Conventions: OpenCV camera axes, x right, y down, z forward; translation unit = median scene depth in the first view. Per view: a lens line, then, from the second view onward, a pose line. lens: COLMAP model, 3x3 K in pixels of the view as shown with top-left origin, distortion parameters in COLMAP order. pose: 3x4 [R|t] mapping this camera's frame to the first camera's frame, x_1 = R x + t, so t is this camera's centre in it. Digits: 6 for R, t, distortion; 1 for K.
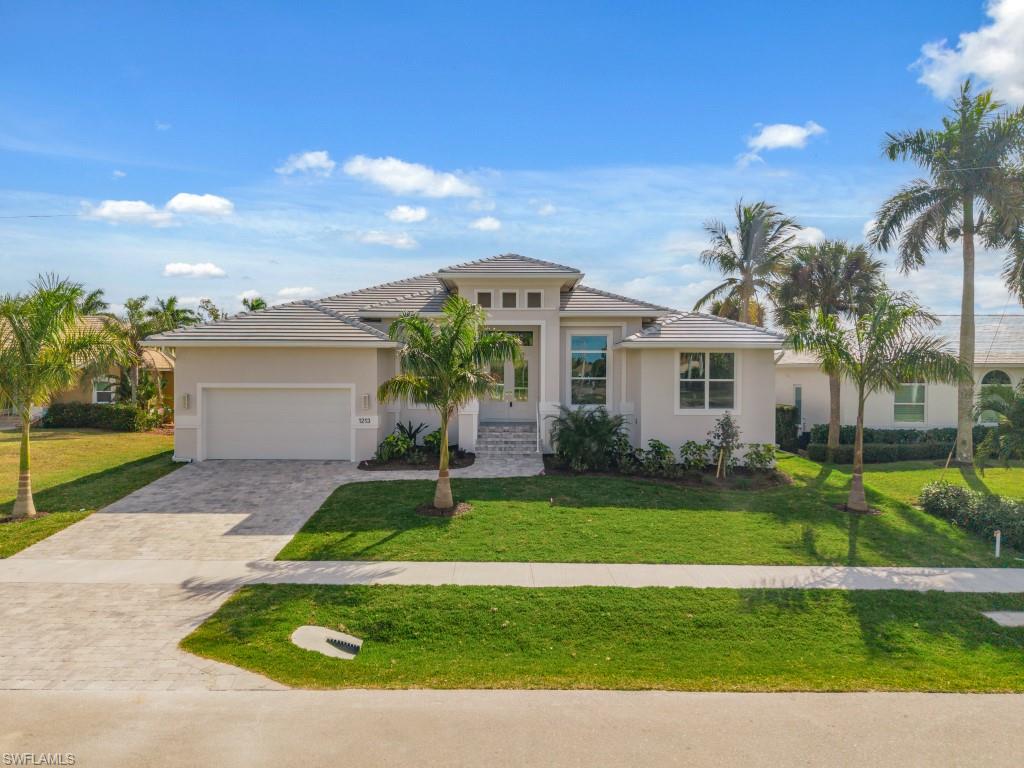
lens RADIAL K [[679.1, 0, 508.7], [0, 679.1, 381.3], [0, 0, 1]] dist [0.013361, -0.005529]
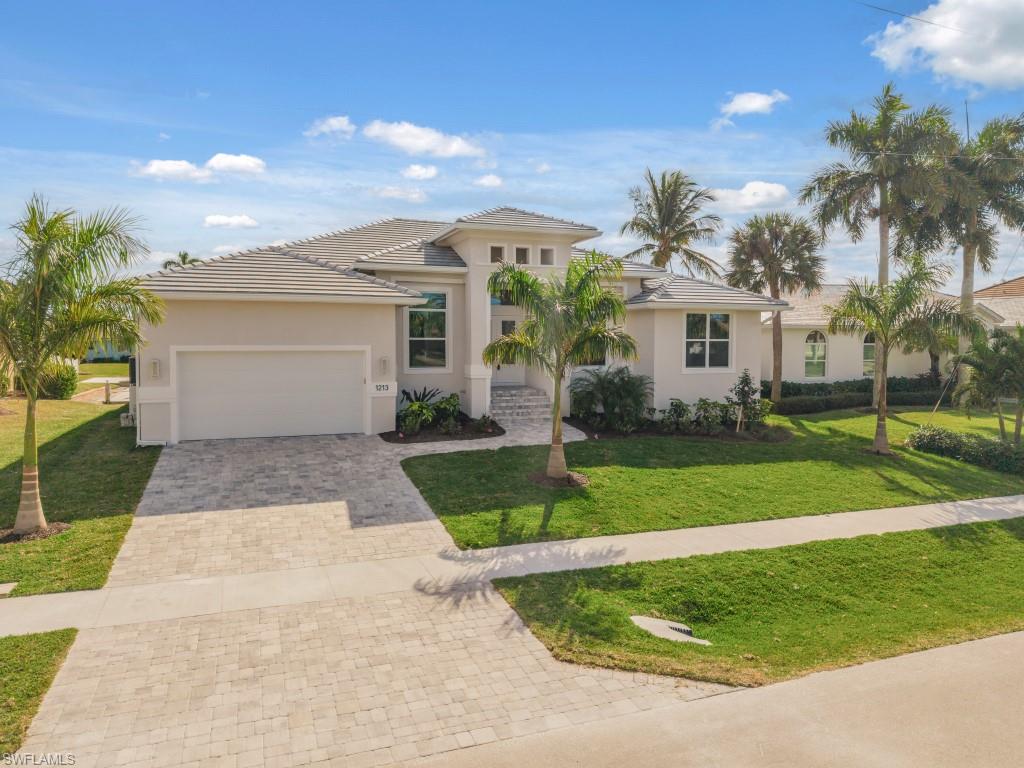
lens RADIAL K [[690.6, 0, 507.7], [0, 690.6, 362.8], [0, 0, 1]] dist [0.006674, 0.000892]
pose [[0.938503, -0.014221, 0.344978, -0.493616], [0.005571, 0.999645, 0.026052, 0.005076], [-0.345226, -0.022528, 0.938249, 0.148192]]
